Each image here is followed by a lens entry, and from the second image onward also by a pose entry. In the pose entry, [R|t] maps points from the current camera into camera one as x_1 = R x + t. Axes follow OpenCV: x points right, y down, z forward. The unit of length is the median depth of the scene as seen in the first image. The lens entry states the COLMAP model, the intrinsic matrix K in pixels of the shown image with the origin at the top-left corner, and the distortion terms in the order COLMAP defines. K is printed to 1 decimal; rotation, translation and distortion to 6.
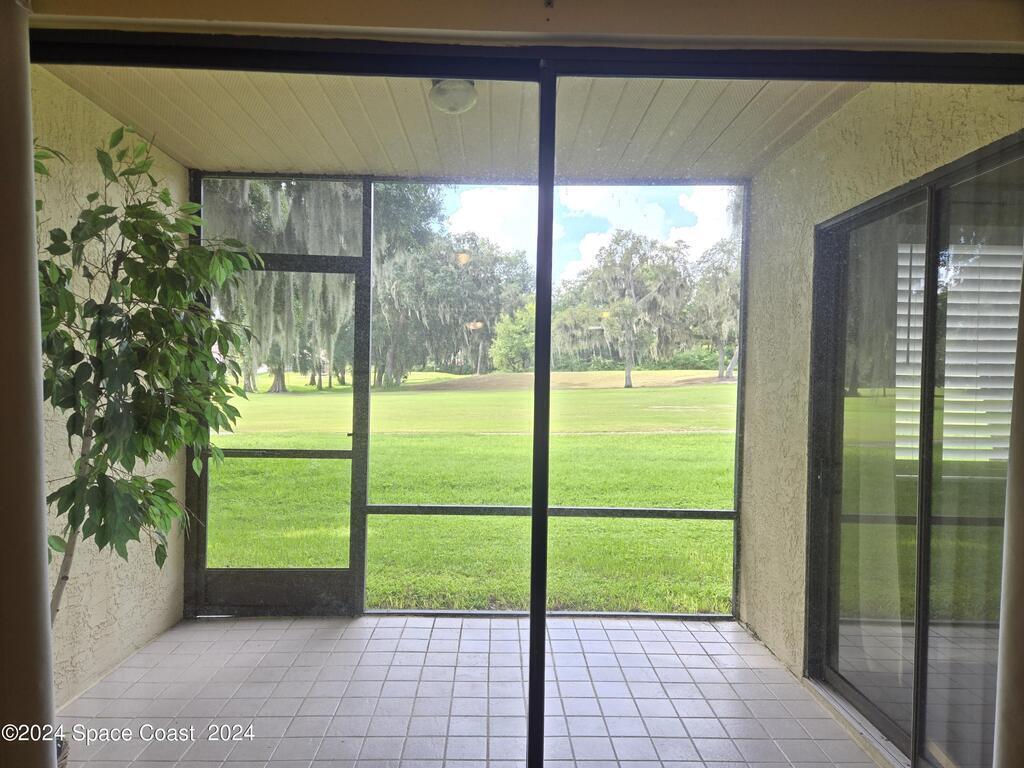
lens RADIAL K [[683.8, 0, 512.7], [0, 683.8, 384.9], [0, 0, 1]] dist [0.002265, 0.000058]
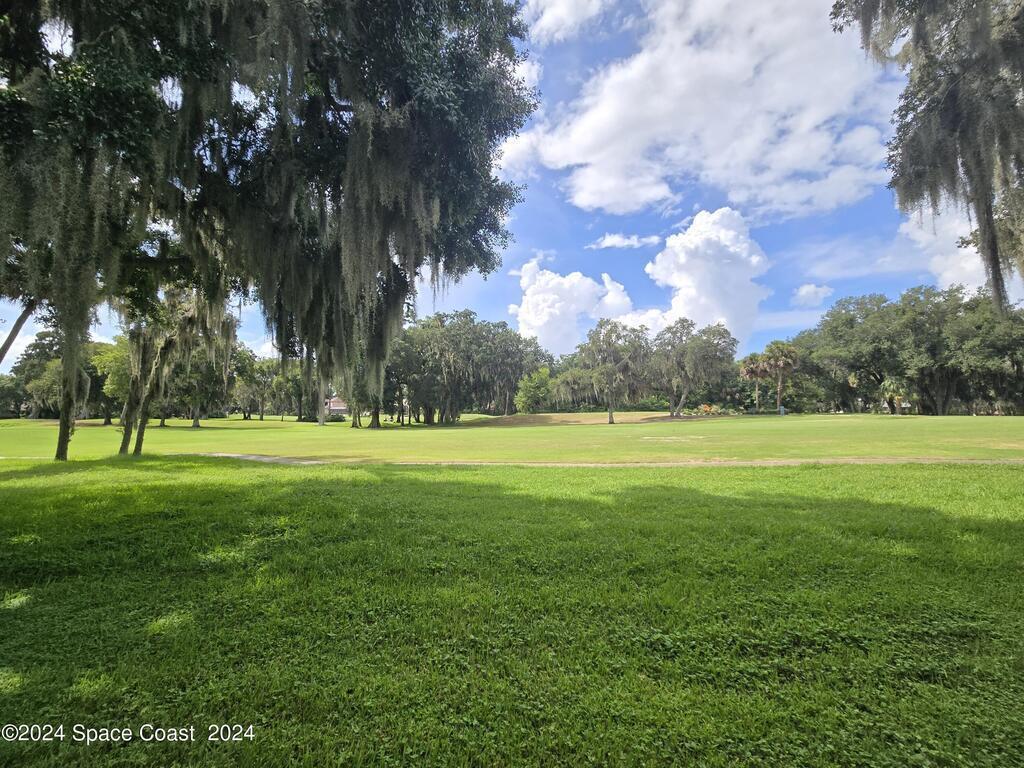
lens RADIAL K [[415.3, 0, 512.3], [0, 415.3, 381.0], [0, 0, 1]] dist [-0.000016, 0.000003]
pose [[0.999651, -0.004678, -0.026007, -0.017307], [0.002068, 0.995035, -0.099507, 0.001003], [0.026343, 0.099418, 0.994697, 0.100362]]
